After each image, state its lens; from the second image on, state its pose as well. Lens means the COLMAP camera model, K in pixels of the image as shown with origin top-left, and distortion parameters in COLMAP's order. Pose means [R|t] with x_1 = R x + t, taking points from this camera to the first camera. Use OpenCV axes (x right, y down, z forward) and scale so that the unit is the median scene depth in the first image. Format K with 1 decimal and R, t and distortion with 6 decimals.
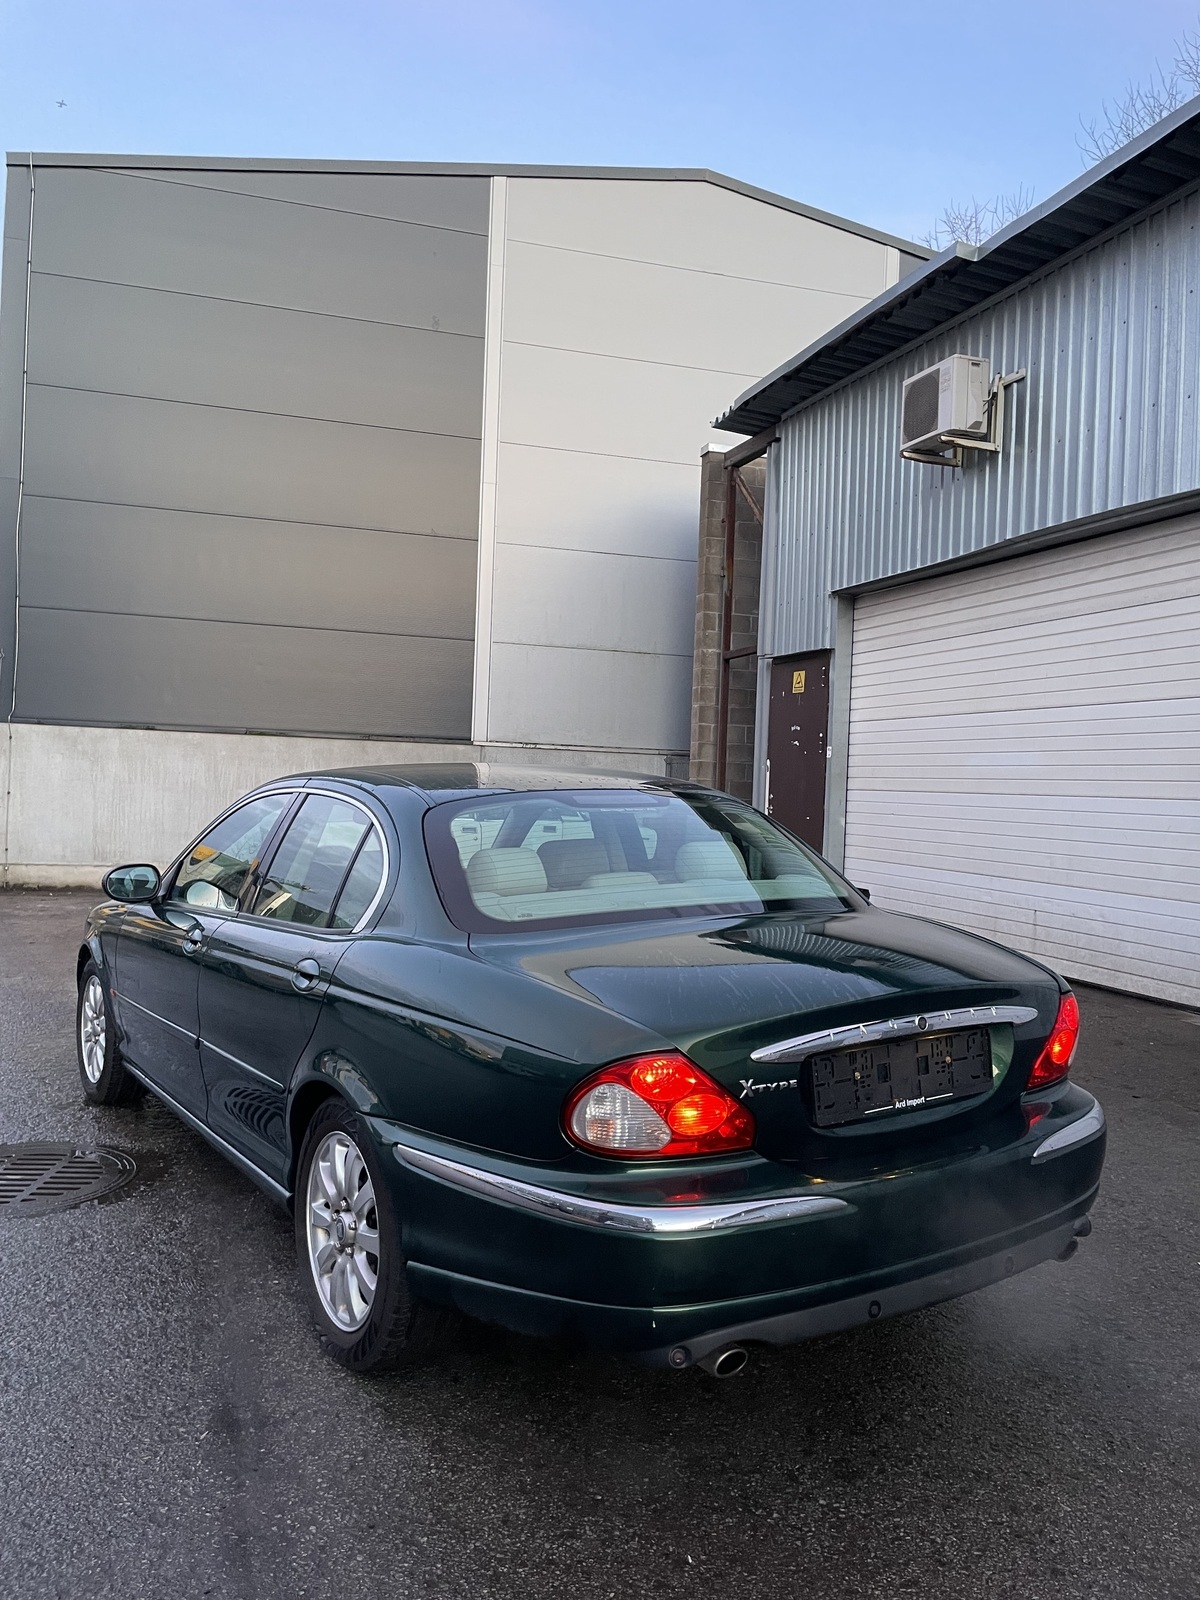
lens RADIAL K [[1201.4, 0, 593.5], [0, 1201.4, 799.0], [0, 0, 1]] dist [0.092818, -0.121438]
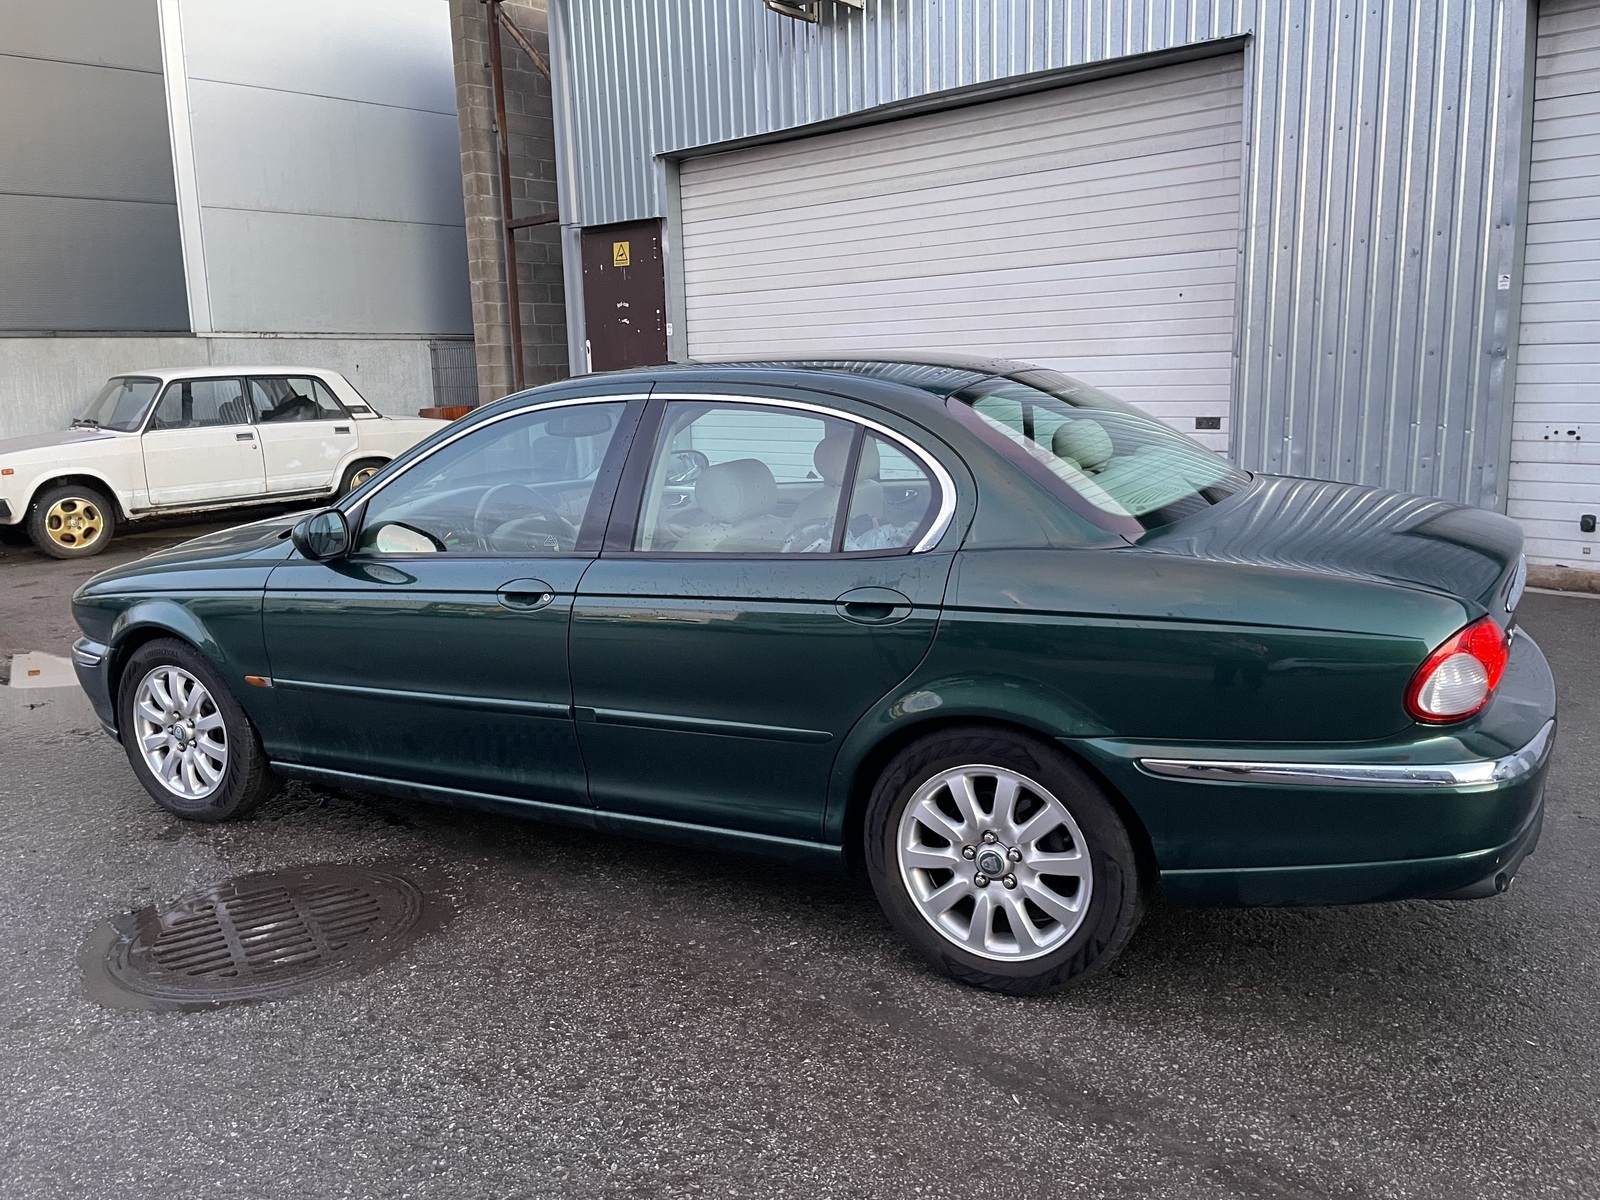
lens RADIAL K [[1201.4, 0, 799.3], [0, 1201.4, 589.6], [0, 0, 1]] dist [0.092818, -0.121438]
pose [[0.880953, -0.138385, 0.452518, -0.180478], [0.059184, 0.980996, 0.184781, -0.006832], [-0.469489, -0.136001, 0.872401, 0.074755]]
